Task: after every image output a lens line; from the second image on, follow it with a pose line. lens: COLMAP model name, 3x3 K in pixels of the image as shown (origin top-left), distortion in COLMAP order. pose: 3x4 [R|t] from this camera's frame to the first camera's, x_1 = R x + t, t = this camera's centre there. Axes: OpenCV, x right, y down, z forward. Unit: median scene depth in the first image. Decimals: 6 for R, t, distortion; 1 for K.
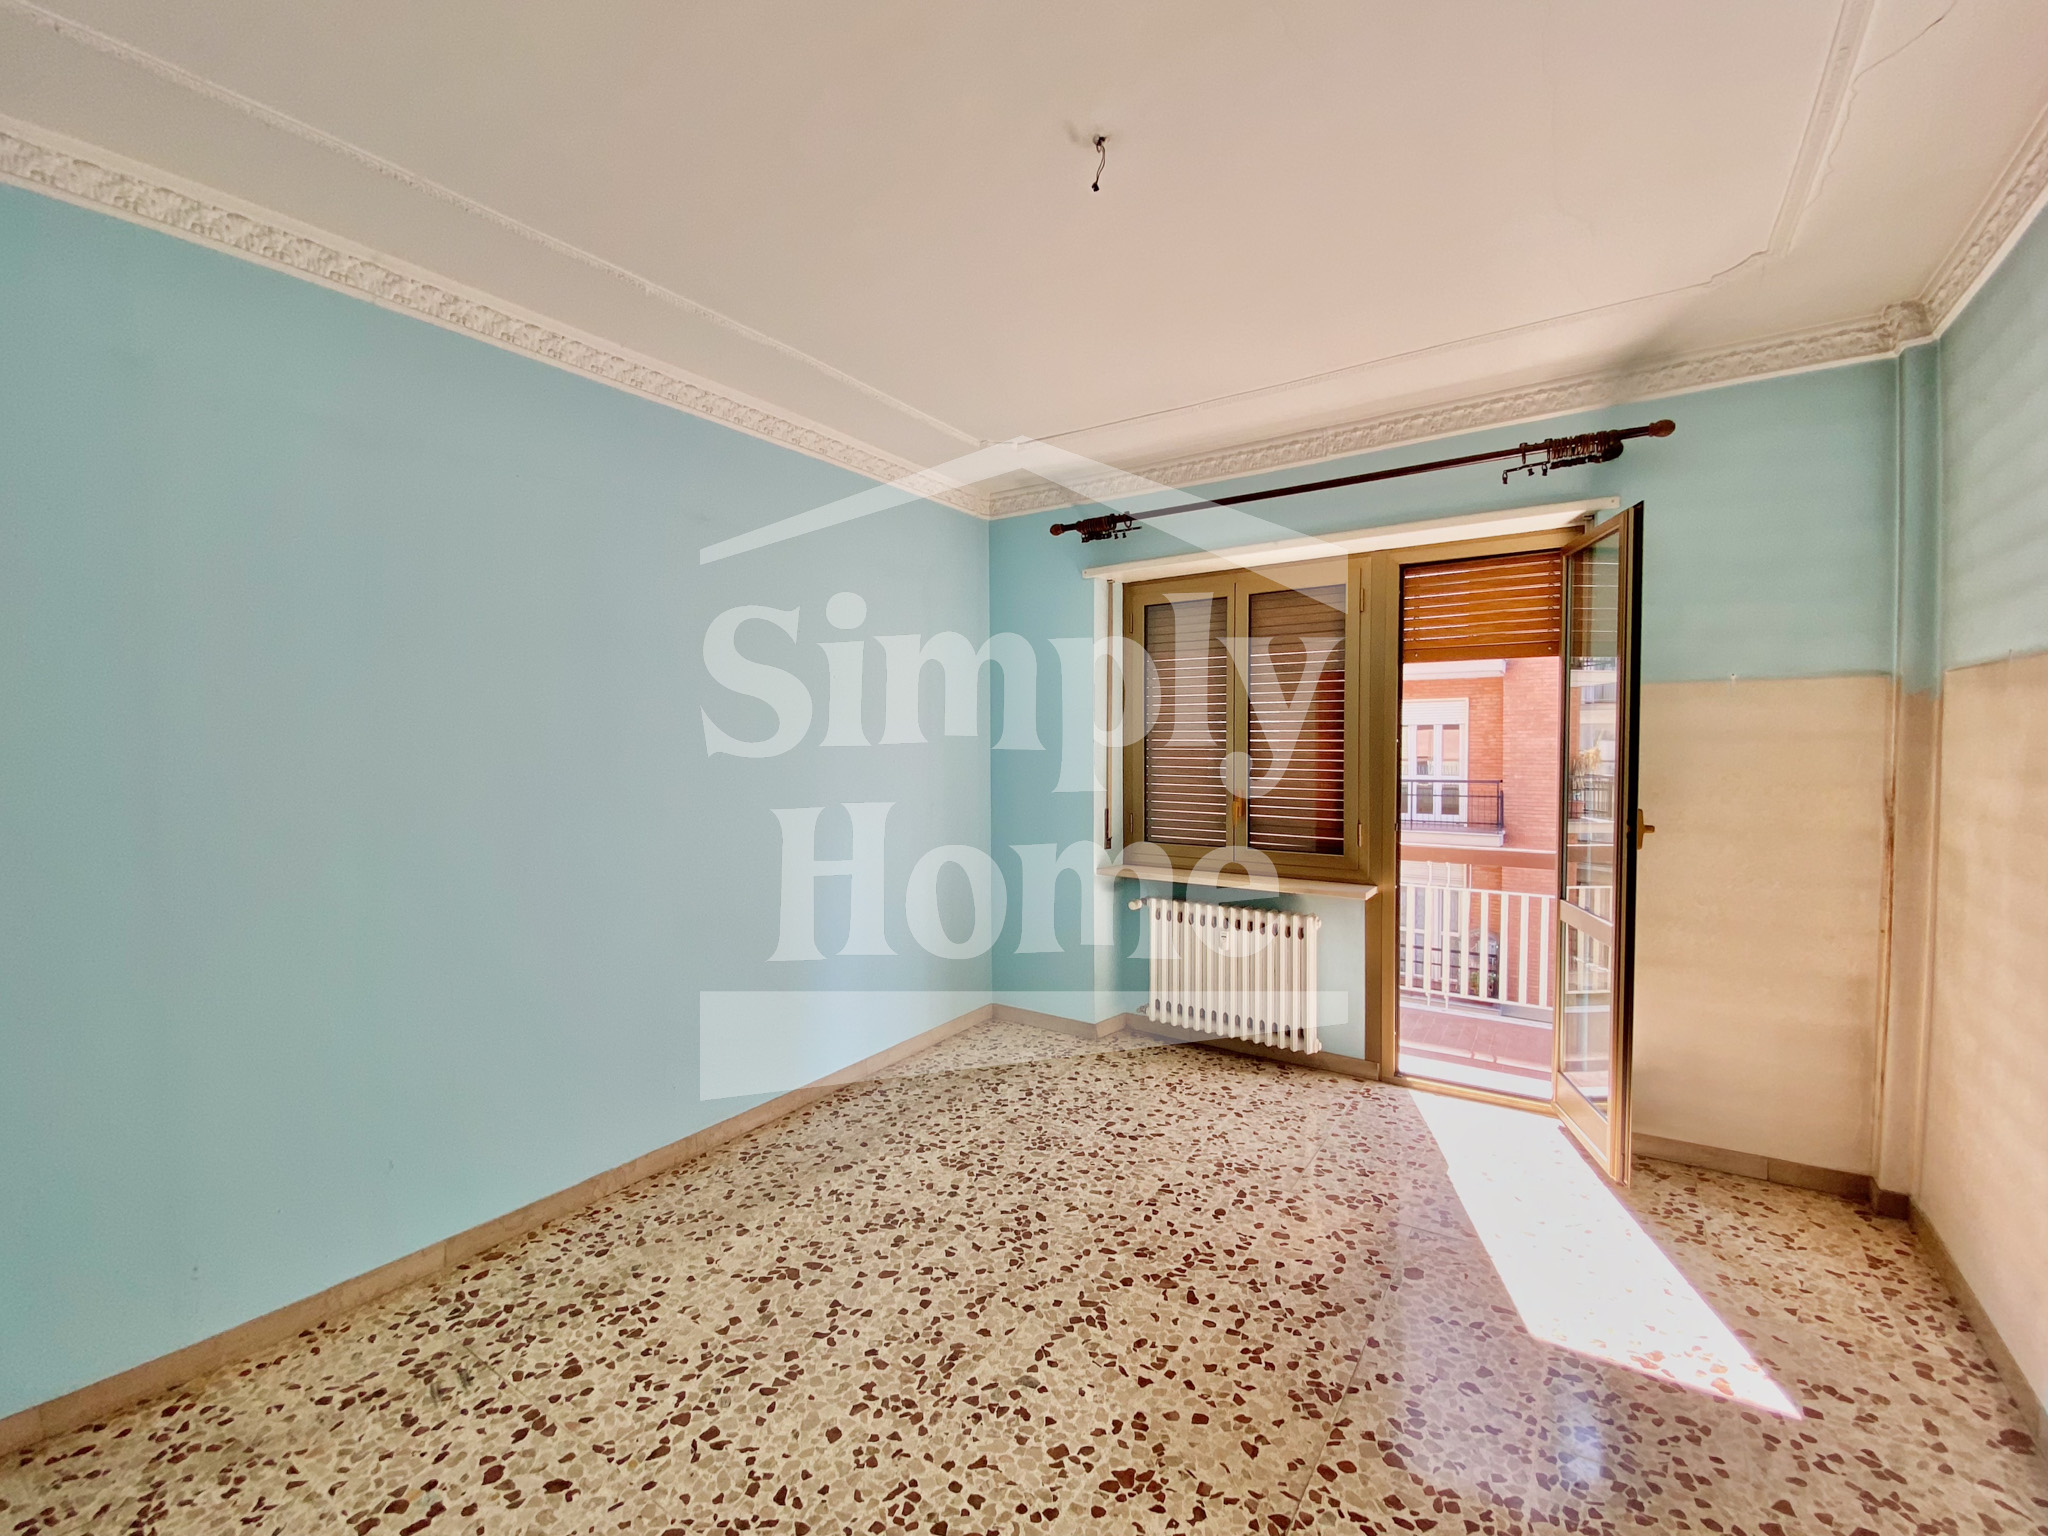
lens RADIAL K [[869.1, 0, 1018.2], [0, 869.1, 768.3], [0, 0, 1]] dist [0.034500, -0.023587]
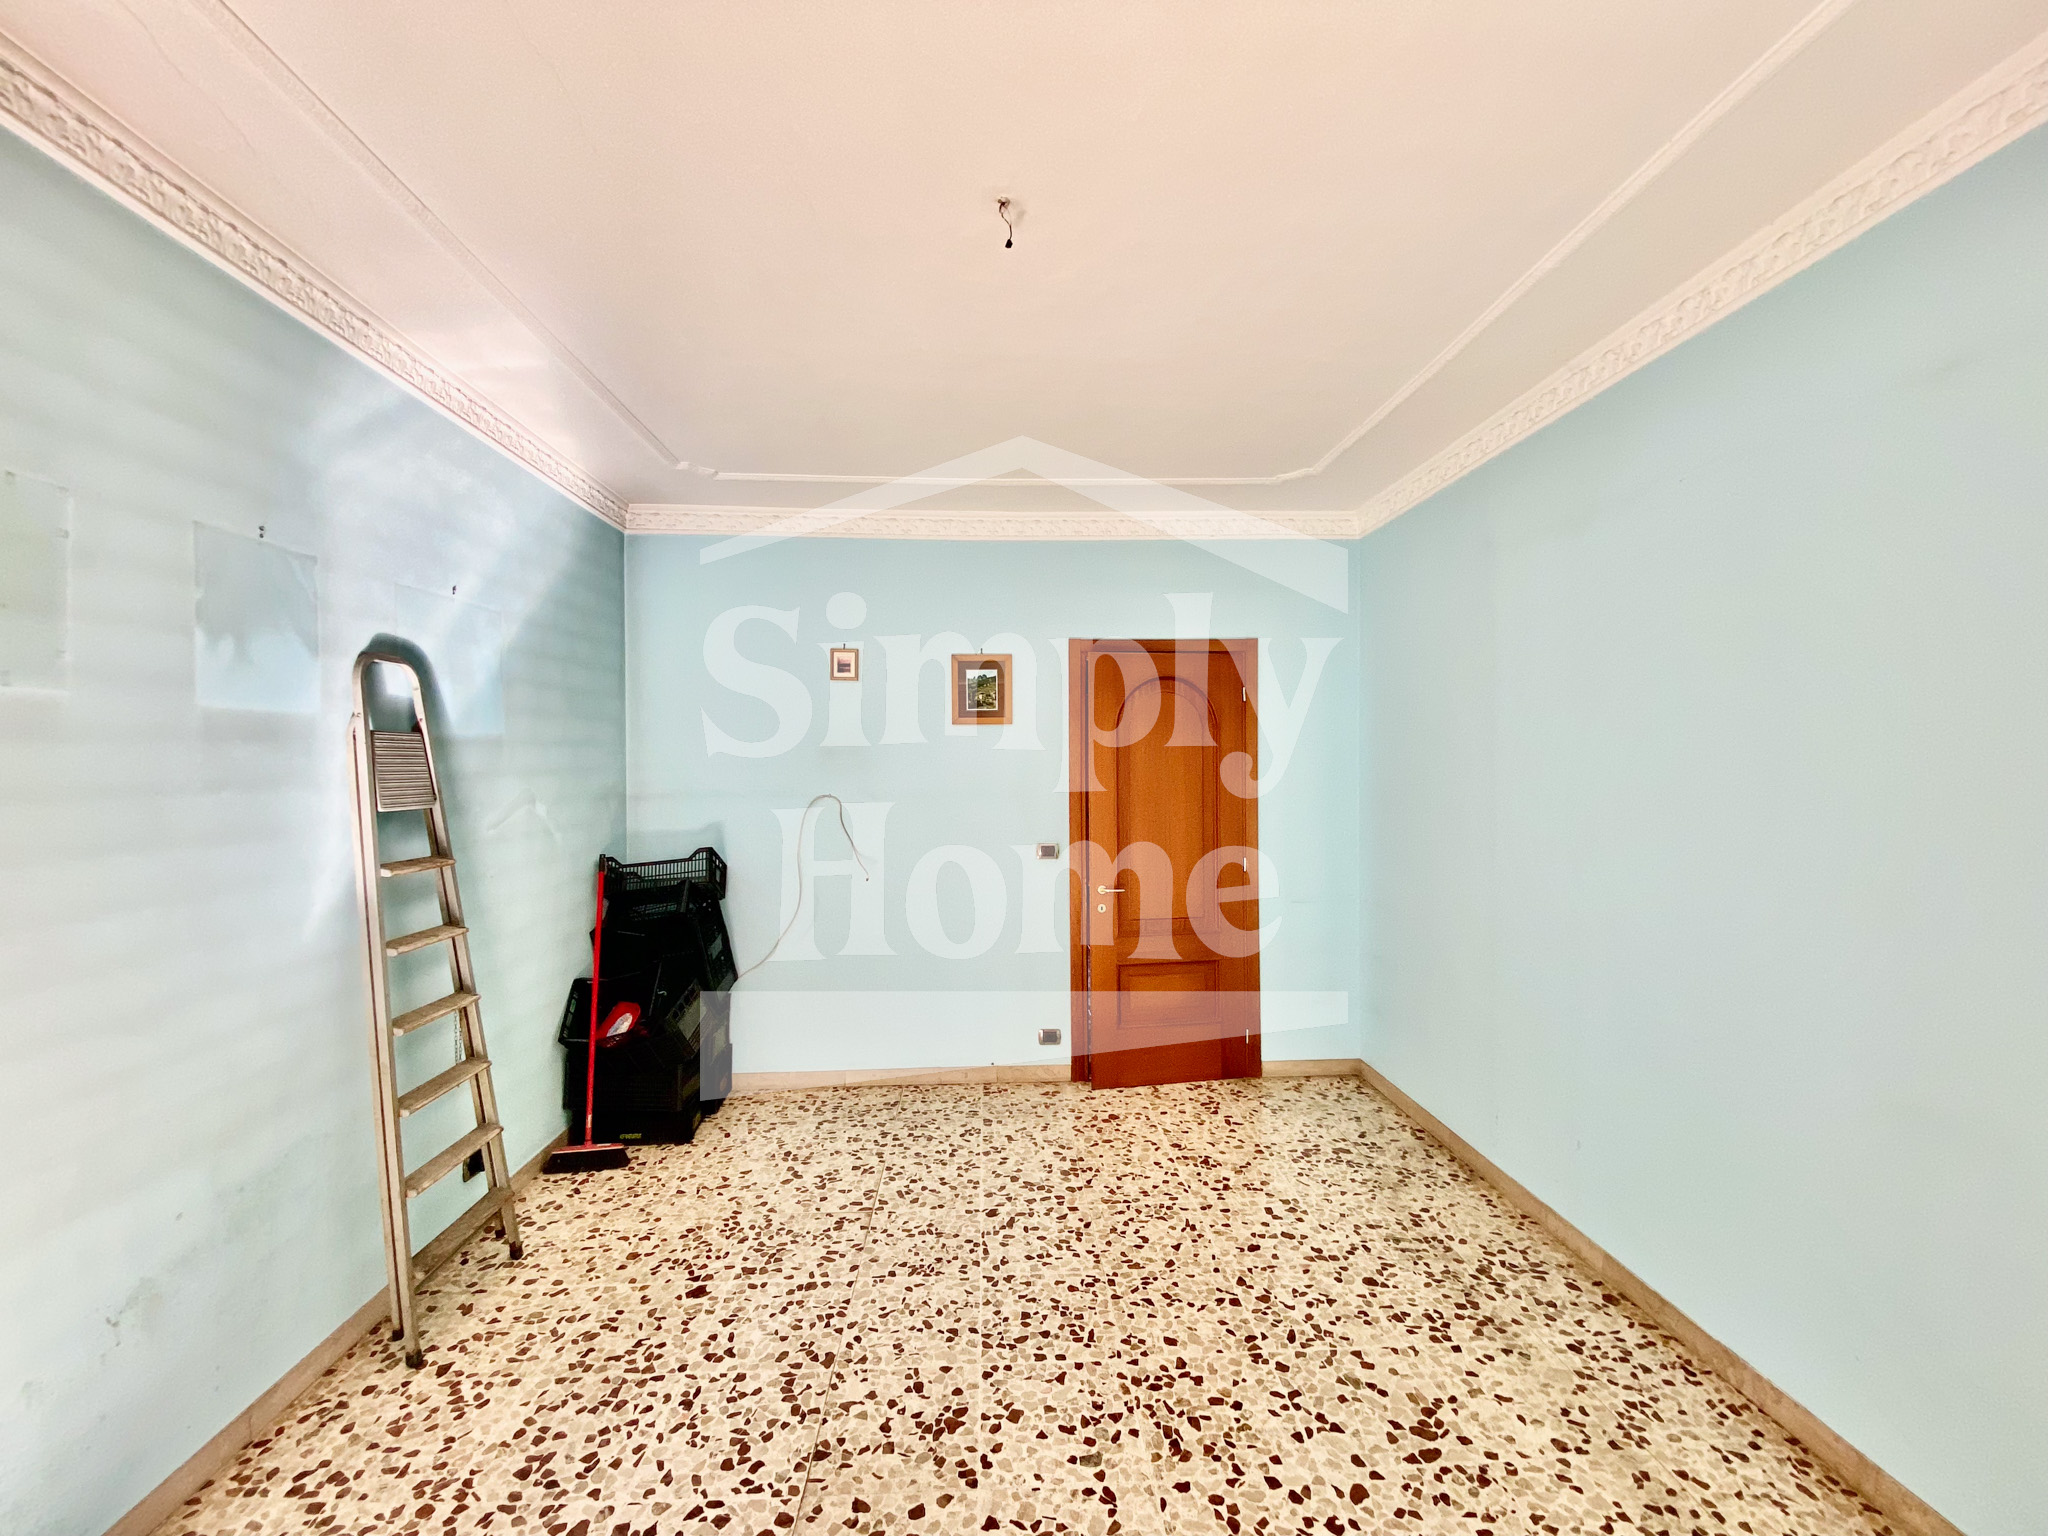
lens RADIAL K [[837.4, 0, 1024.0], [0, 837.4, 768.0], [0, 0, 1]] dist [0.031472, -0.023921]
pose [[-0.799846, 0.010139, -0.600119, 0.587592], [-0.010657, 0.999460, 0.031090, -0.077026], [0.600110, 0.031262, -0.799306, 1.596497]]
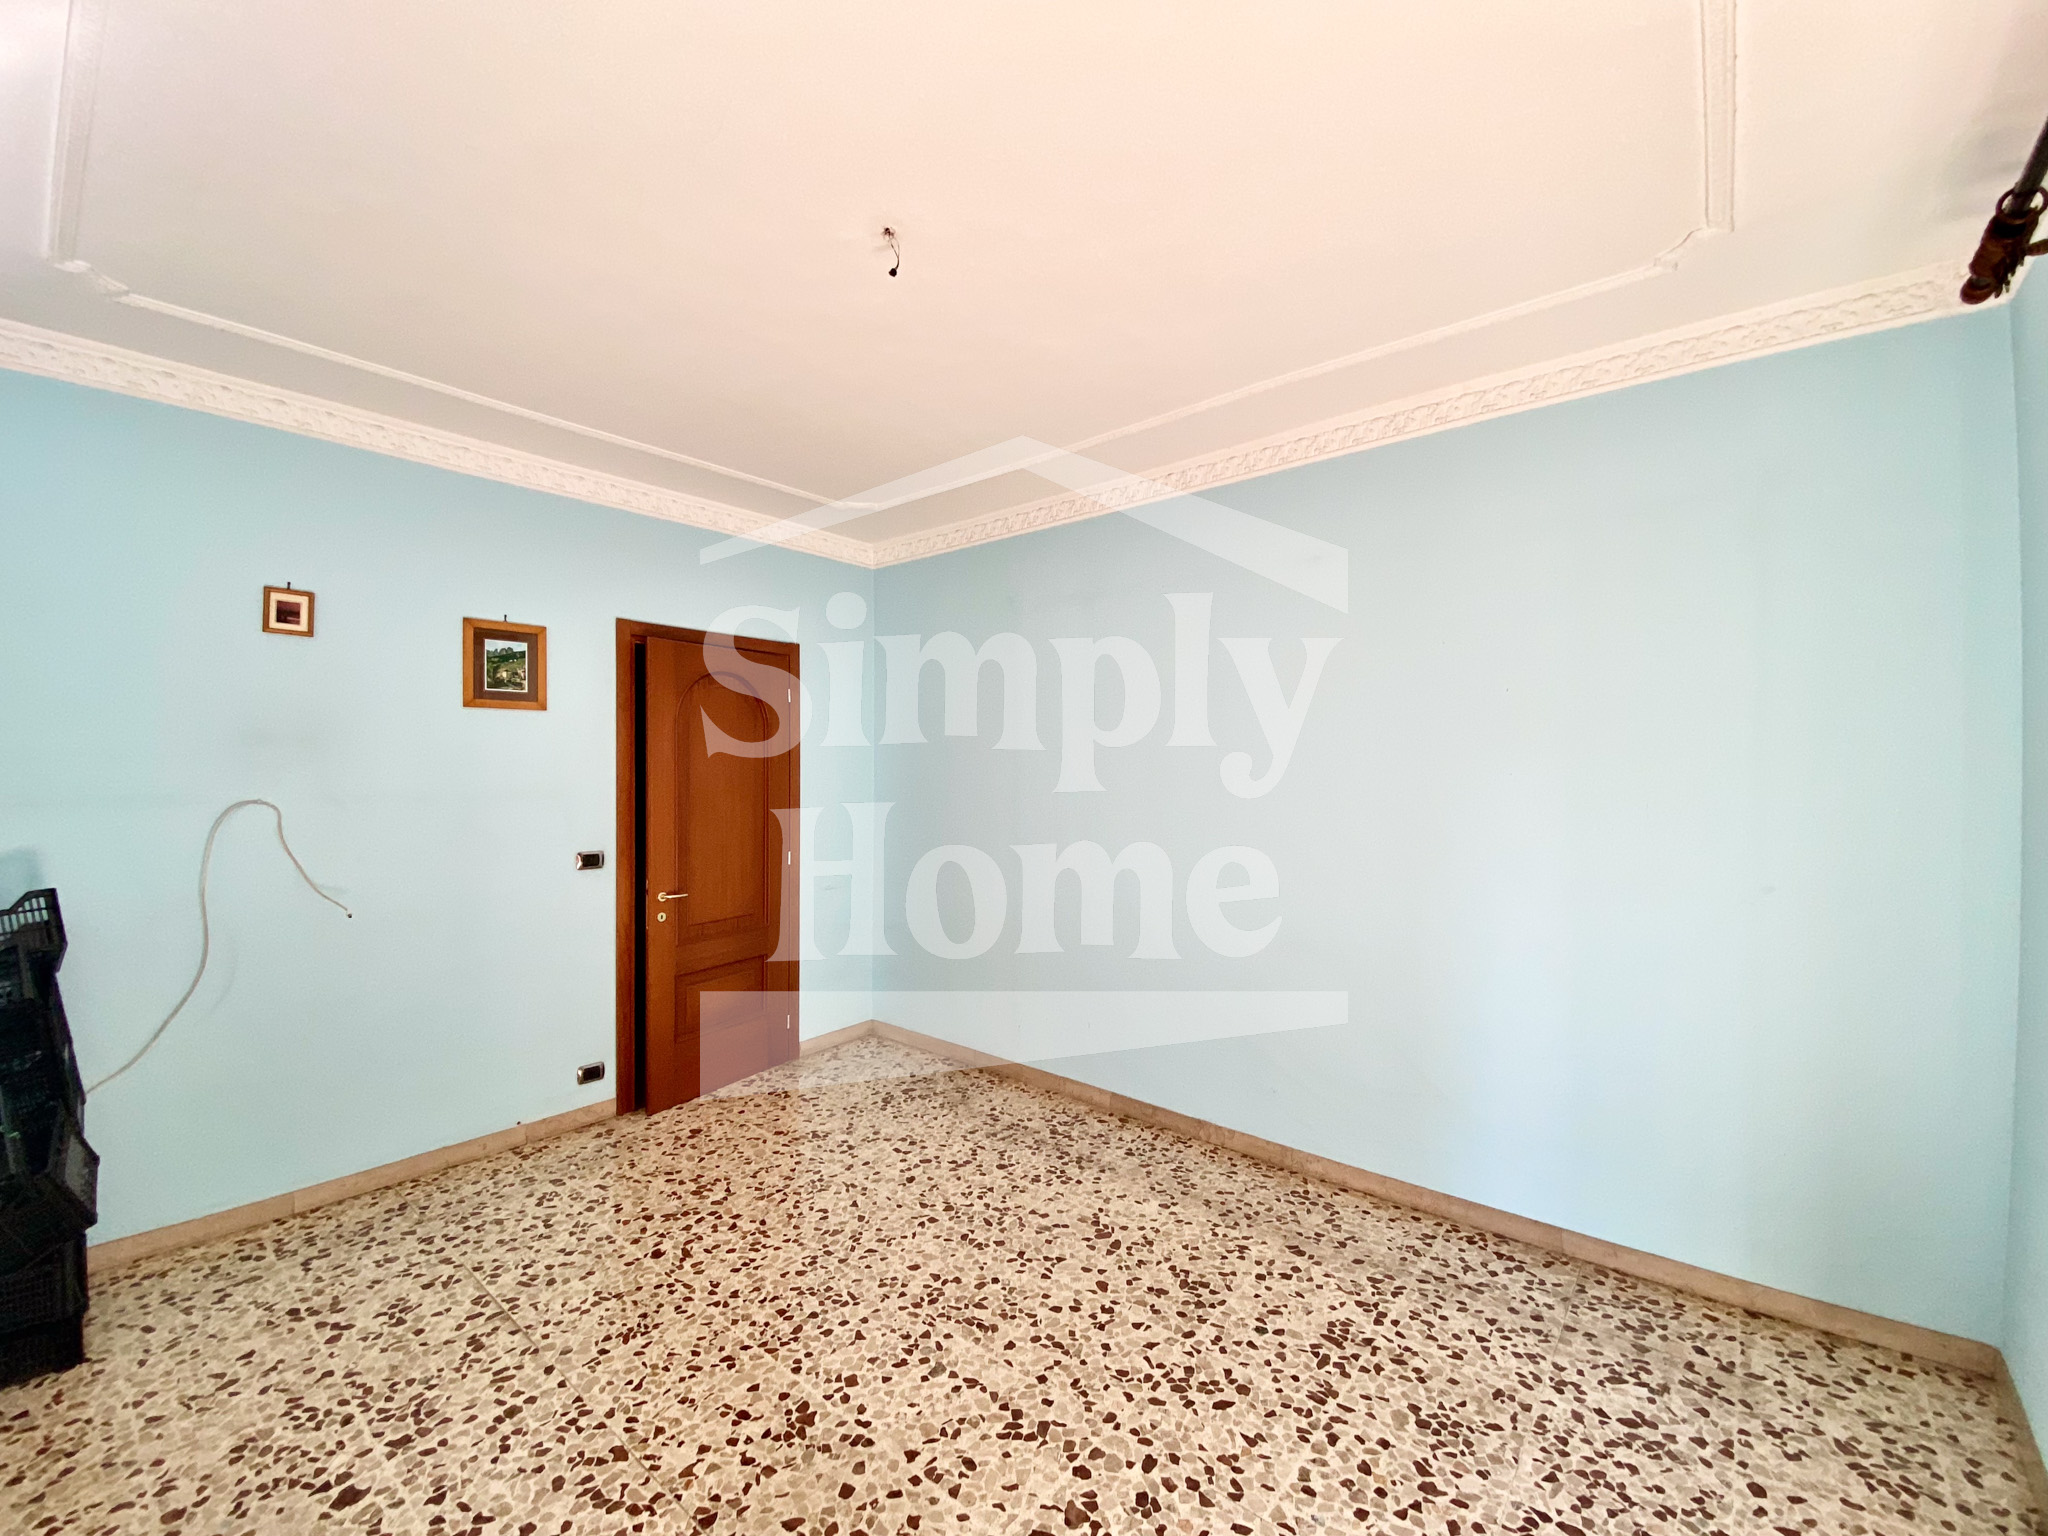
lens RADIAL K [[850.7, 0, 1024.0], [0, 850.7, 768.0], [0, 0, 1]] dist [0.024593, -0.018450]
pose [[-0.099981, 0.004743, -0.994978, 1.001056], [-0.032271, 0.999447, 0.008007, -0.050964], [0.994466, 0.032909, -0.099773, 1.136461]]
